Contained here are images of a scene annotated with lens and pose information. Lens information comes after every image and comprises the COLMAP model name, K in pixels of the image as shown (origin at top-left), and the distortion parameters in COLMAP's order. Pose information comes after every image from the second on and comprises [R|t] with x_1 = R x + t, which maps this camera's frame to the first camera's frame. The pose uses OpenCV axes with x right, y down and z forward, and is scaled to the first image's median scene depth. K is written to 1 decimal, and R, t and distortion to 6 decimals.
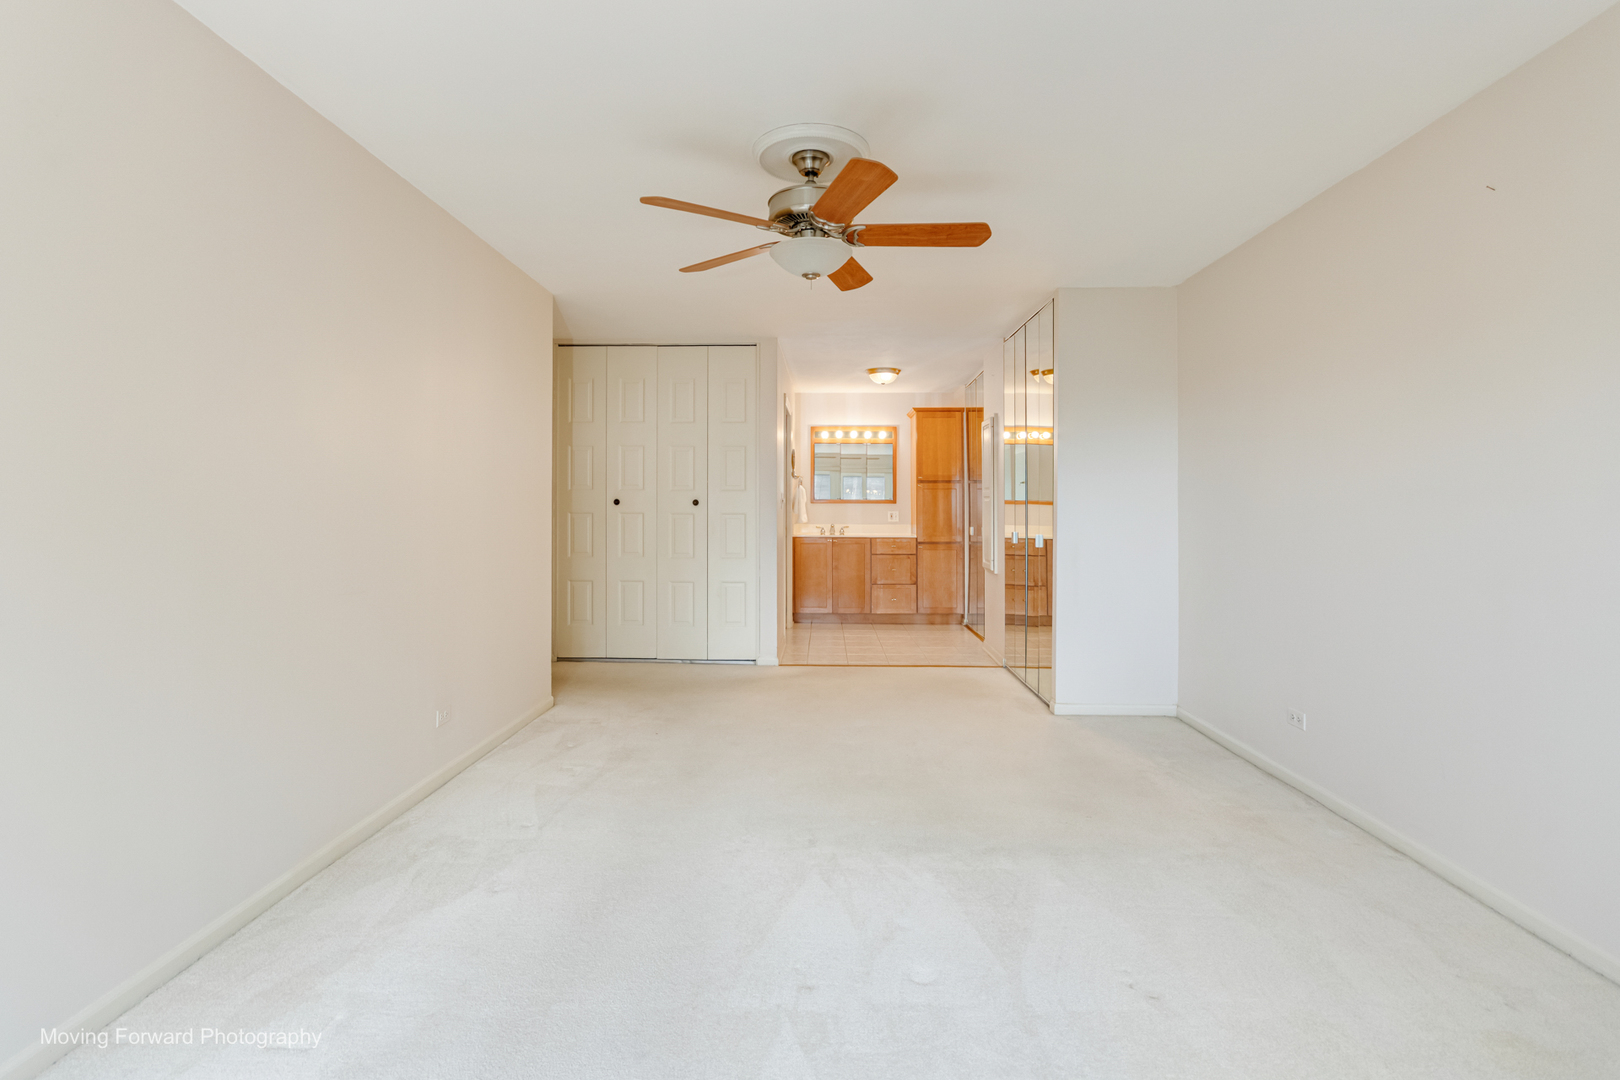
lens RADIAL K [[761.3, 0, 807.5], [0, 761.3, 523.2], [0, 0, 1]] dist [0.003691, 0.000365]
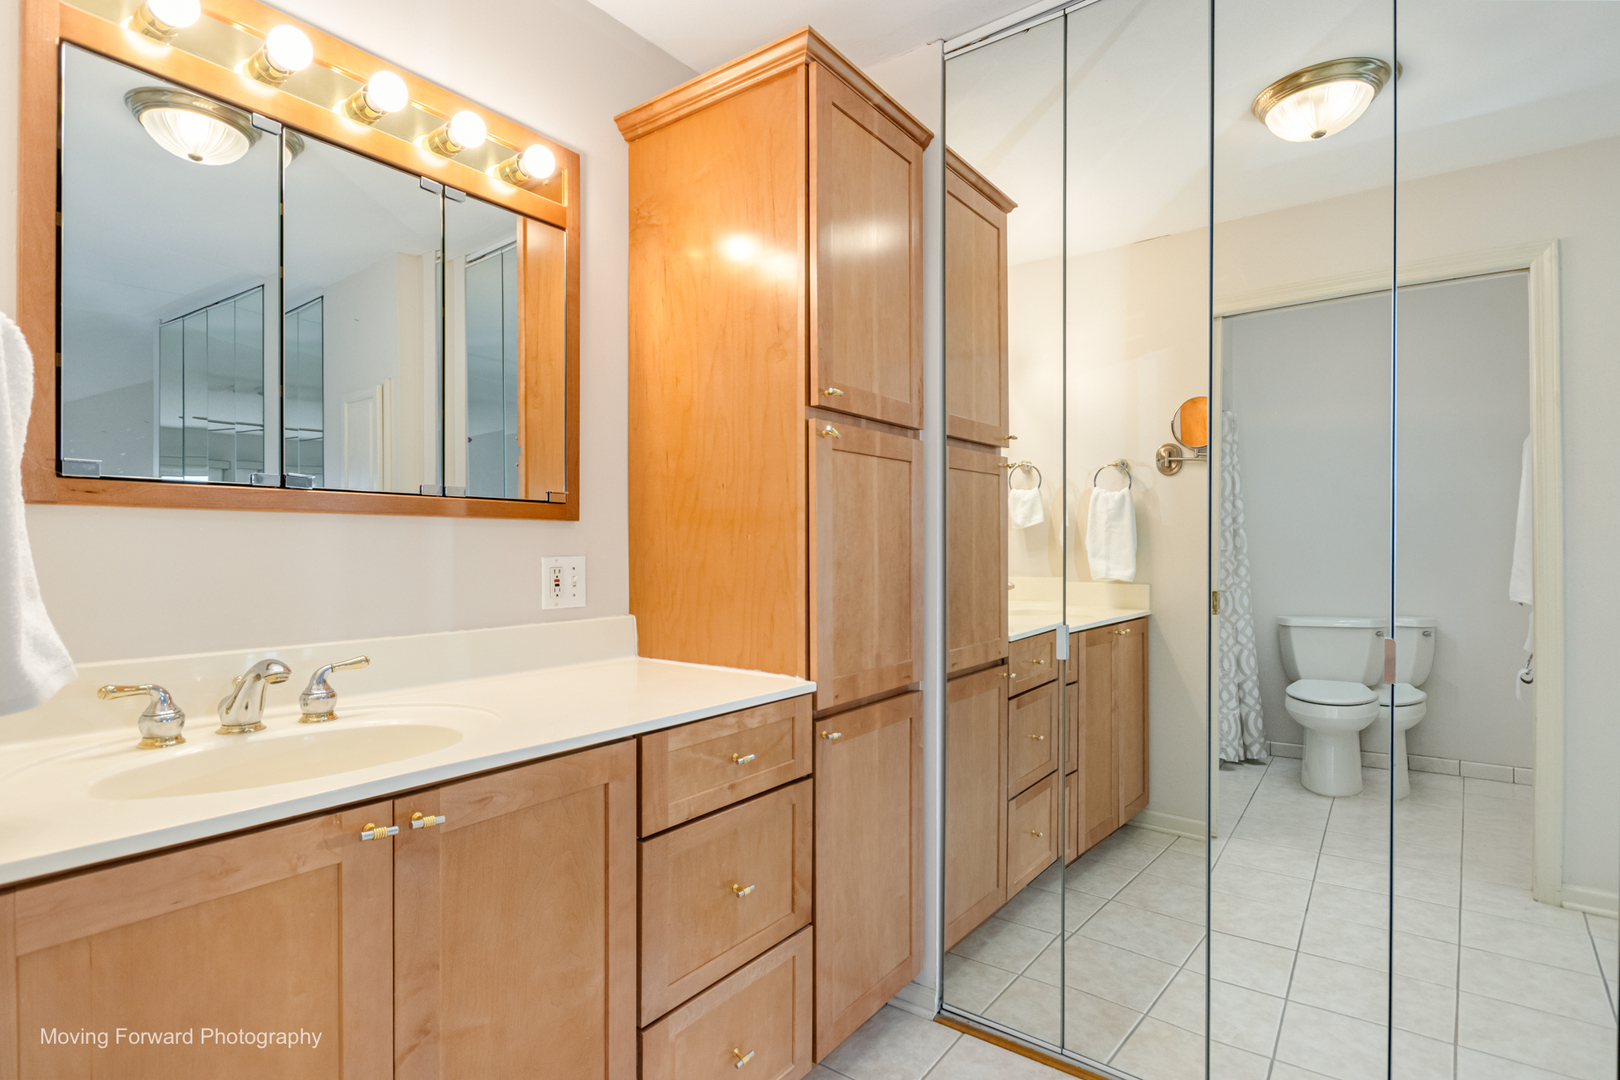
lens RADIAL K [[811.6, 0, 800.2], [0, 811.6, 546.3], [0, 0, 1]] dist [0.001989, 0.000532]
pose [[0.578844, -0.003632, 0.815430, -0.031713], [0.017418, 0.999817, -0.007911, -0.017019], [-0.815252, 0.018782, 0.578801, 0.877397]]
